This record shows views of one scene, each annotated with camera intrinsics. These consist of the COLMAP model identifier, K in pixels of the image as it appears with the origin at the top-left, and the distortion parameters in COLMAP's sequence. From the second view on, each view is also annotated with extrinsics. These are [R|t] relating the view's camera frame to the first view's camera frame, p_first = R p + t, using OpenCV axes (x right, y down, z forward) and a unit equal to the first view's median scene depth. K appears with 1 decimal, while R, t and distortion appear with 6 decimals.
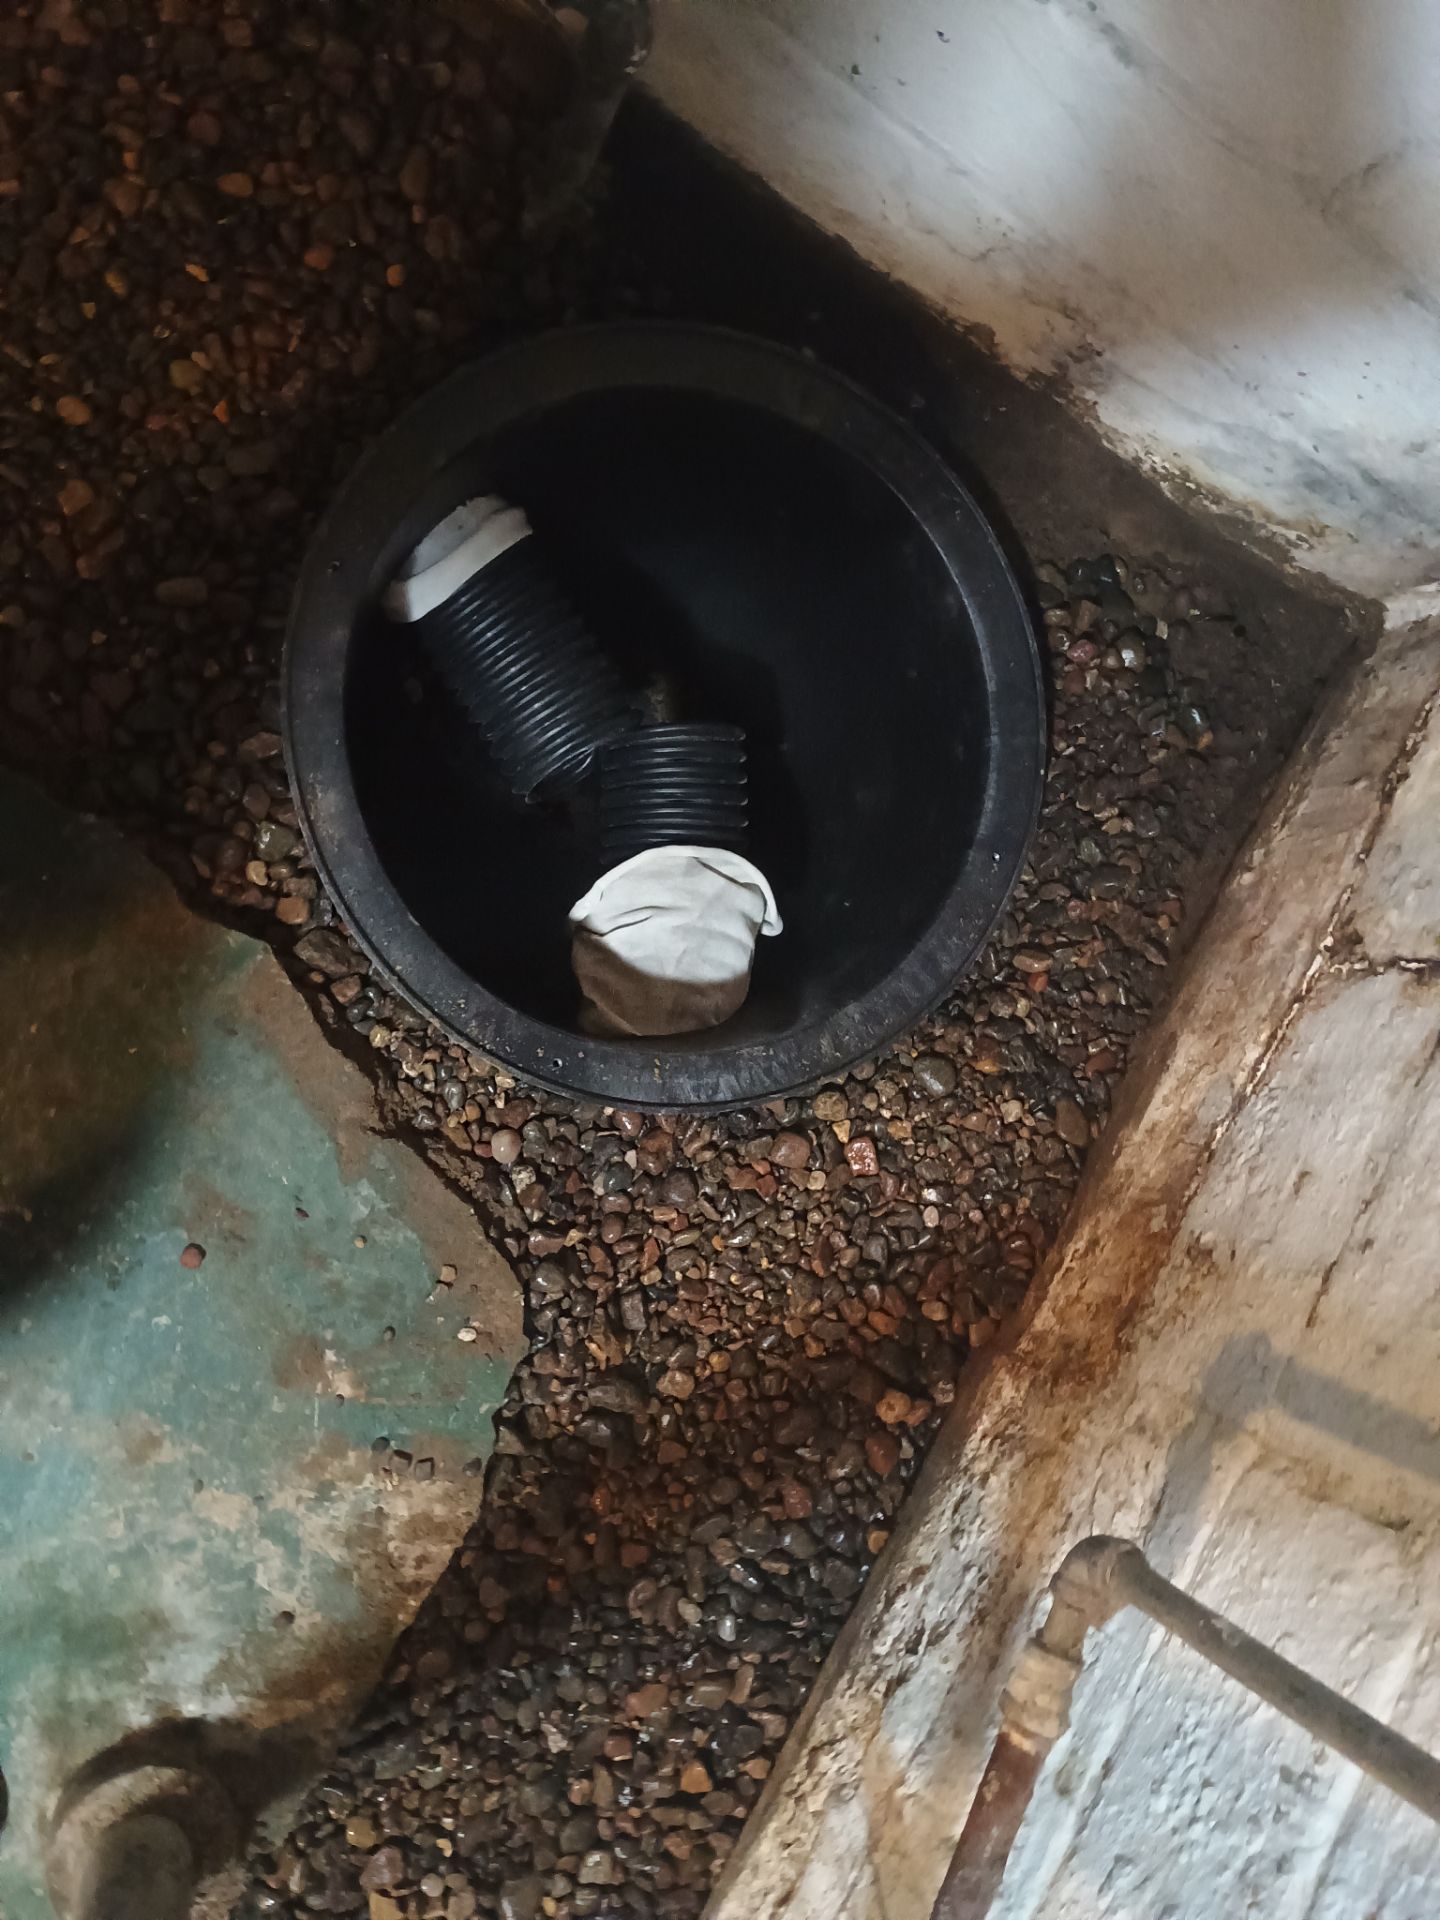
lens RADIAL K [[1668.7, 0, 731.4], [0, 1668.7, 975.0], [0, 0, 1]] dist [0.052298, -0.082299]
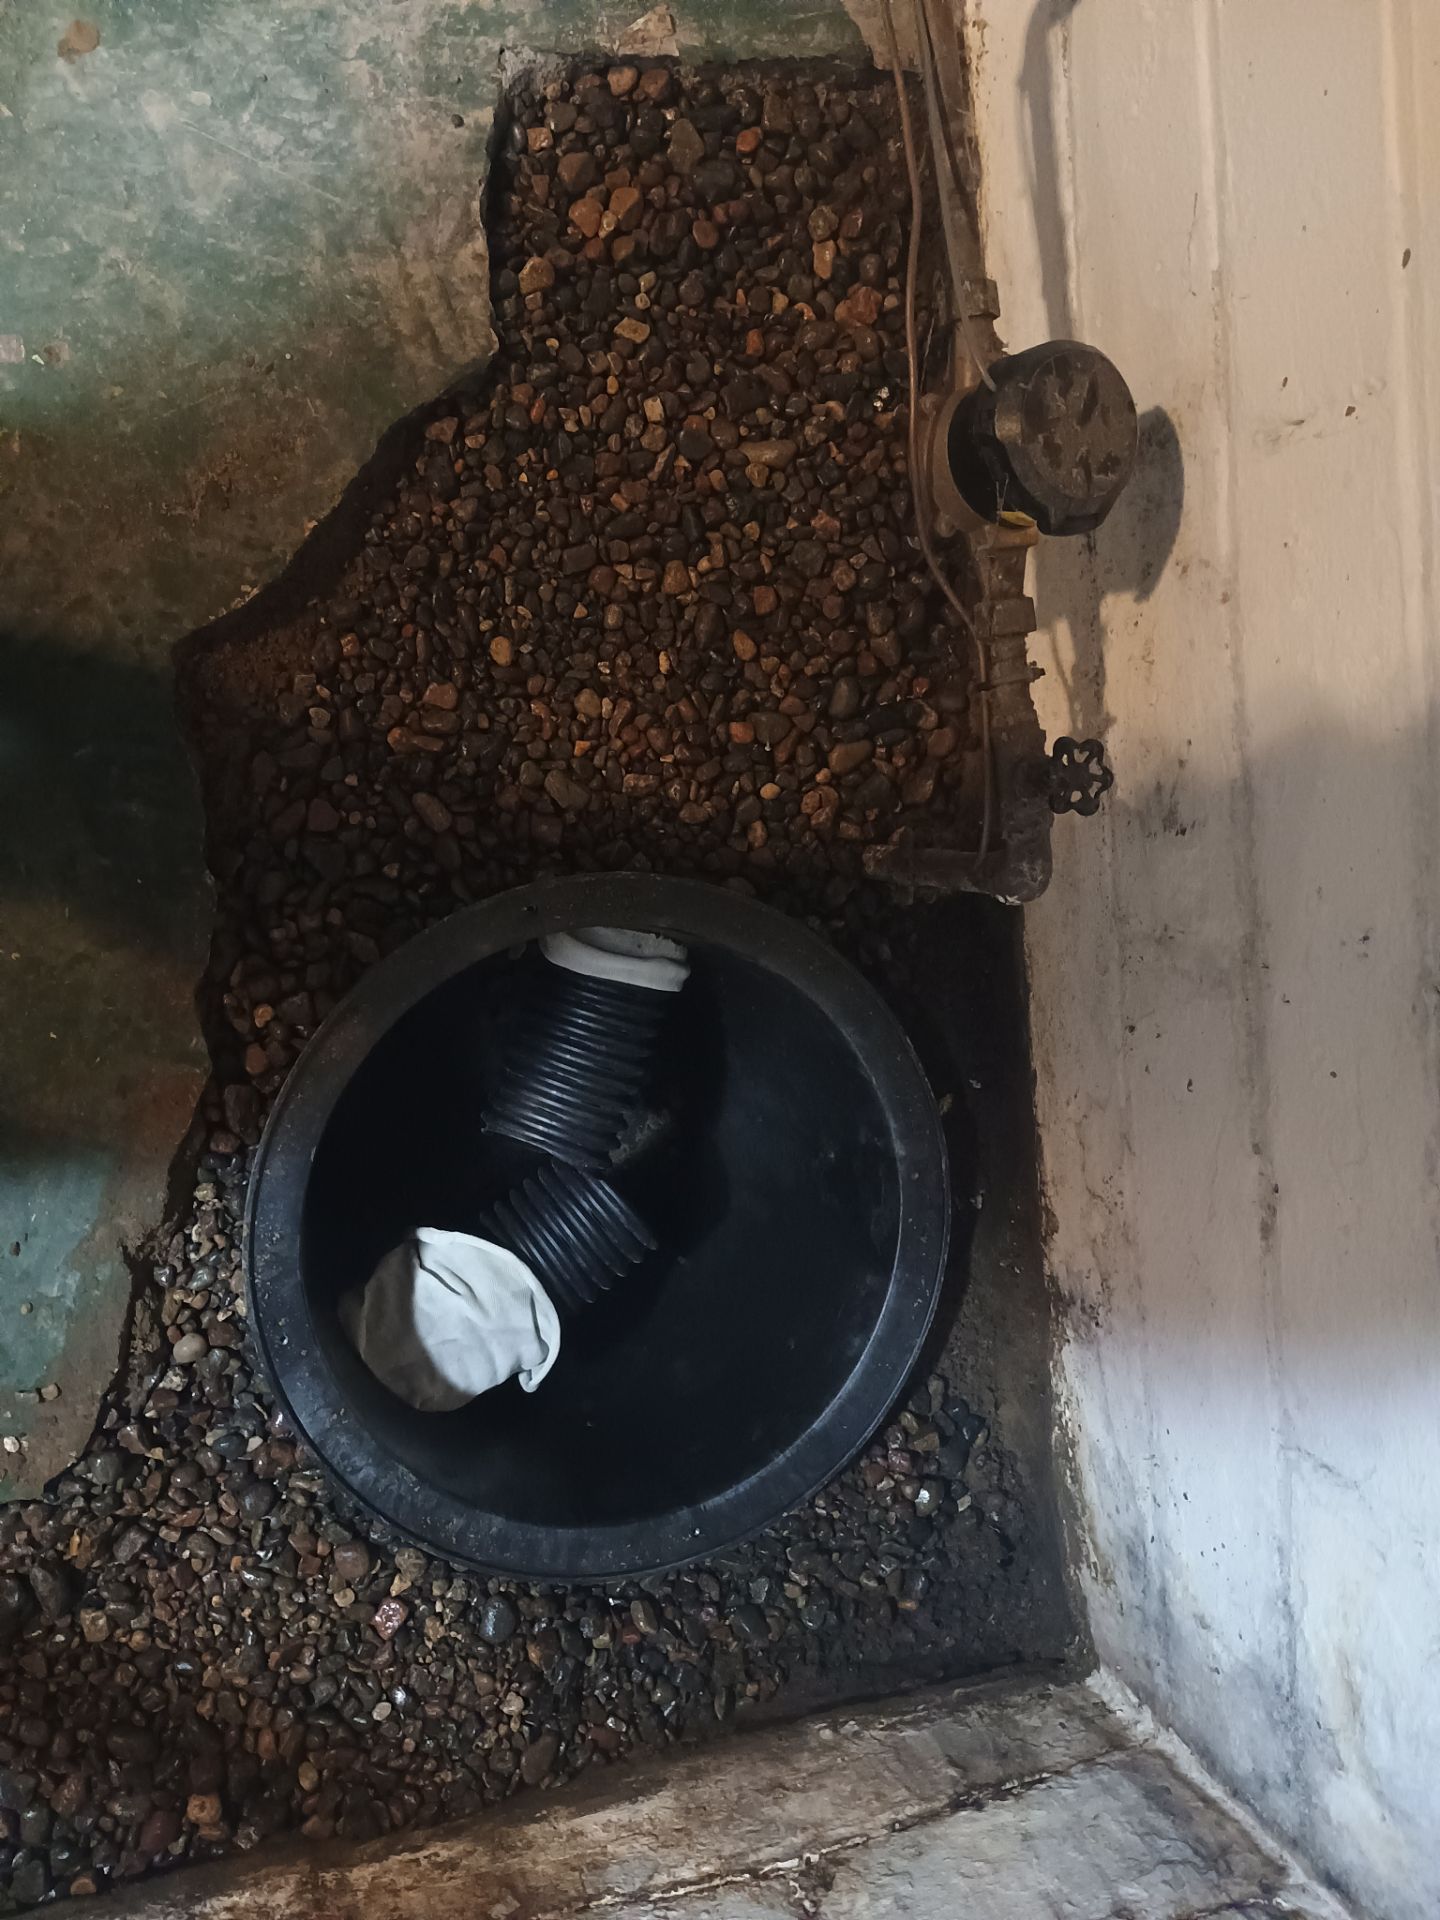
lens RADIAL K [[1662.8, 0, 726.2], [0, 1662.8, 971.1], [0, 0, 1]] dist [0.055720, -0.062287]
pose [[0.610257, 0.790993, -0.043780, -0.067867], [-0.785493, 0.596984, -0.163129, -0.128294], [-0.102898, 0.133939, 0.985633, -0.103957]]
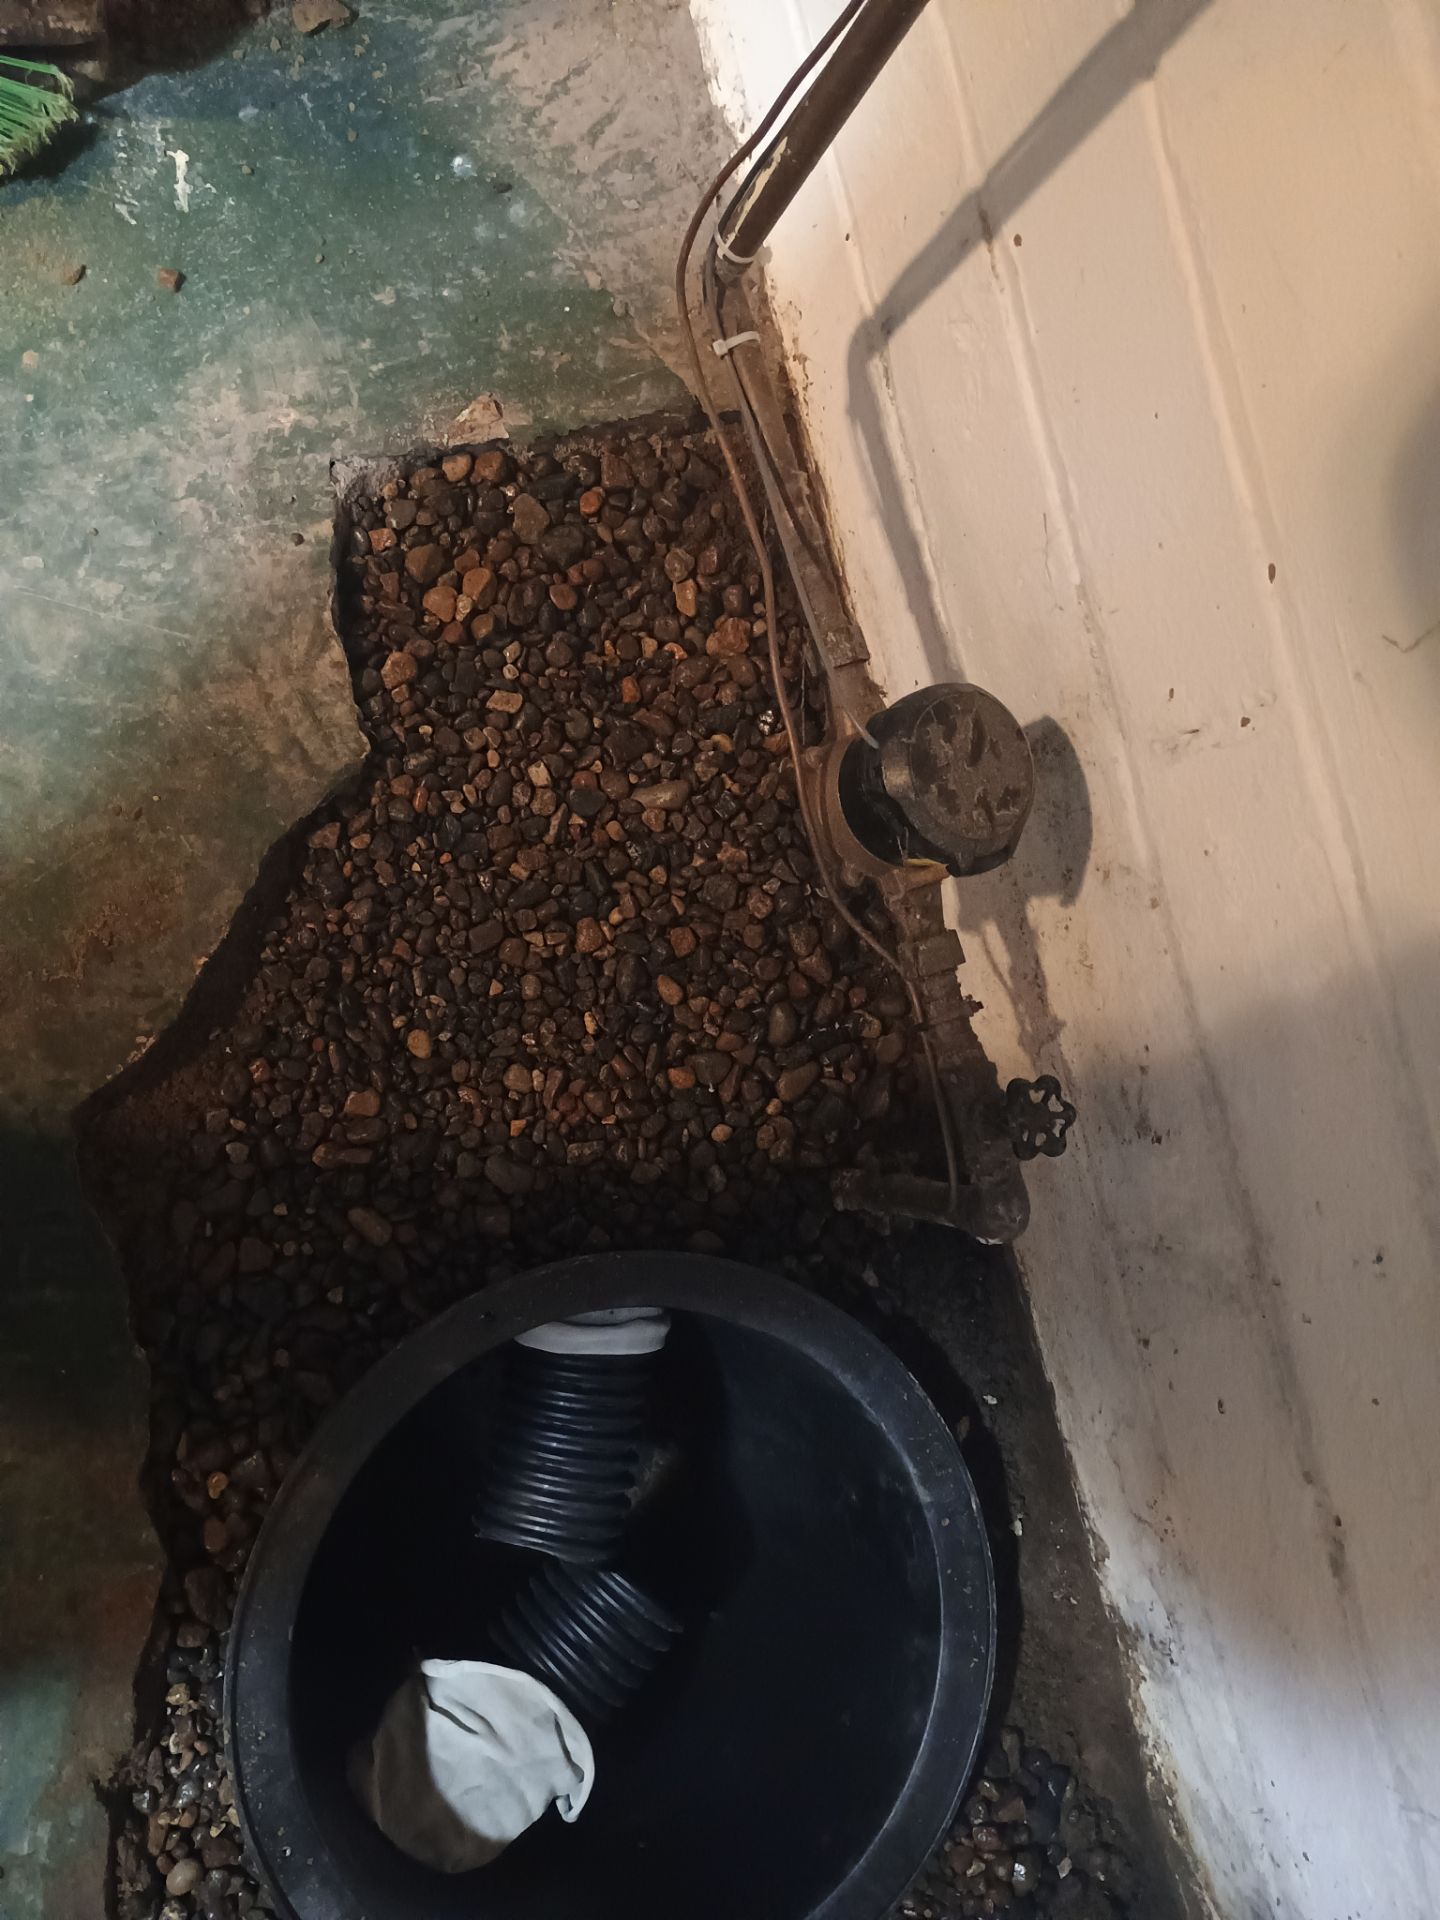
lens RADIAL K [[1660.2, 0, 720.0], [0, 1660.2, 960.0], [0, 0, 1]] dist [0.069569, -0.097437]
pose [[0.732617, 0.669395, -0.123218, -0.137733], [-0.675865, 0.694047, -0.248002, -0.218008], [-0.080492, 0.264969, 0.960891, -0.071728]]
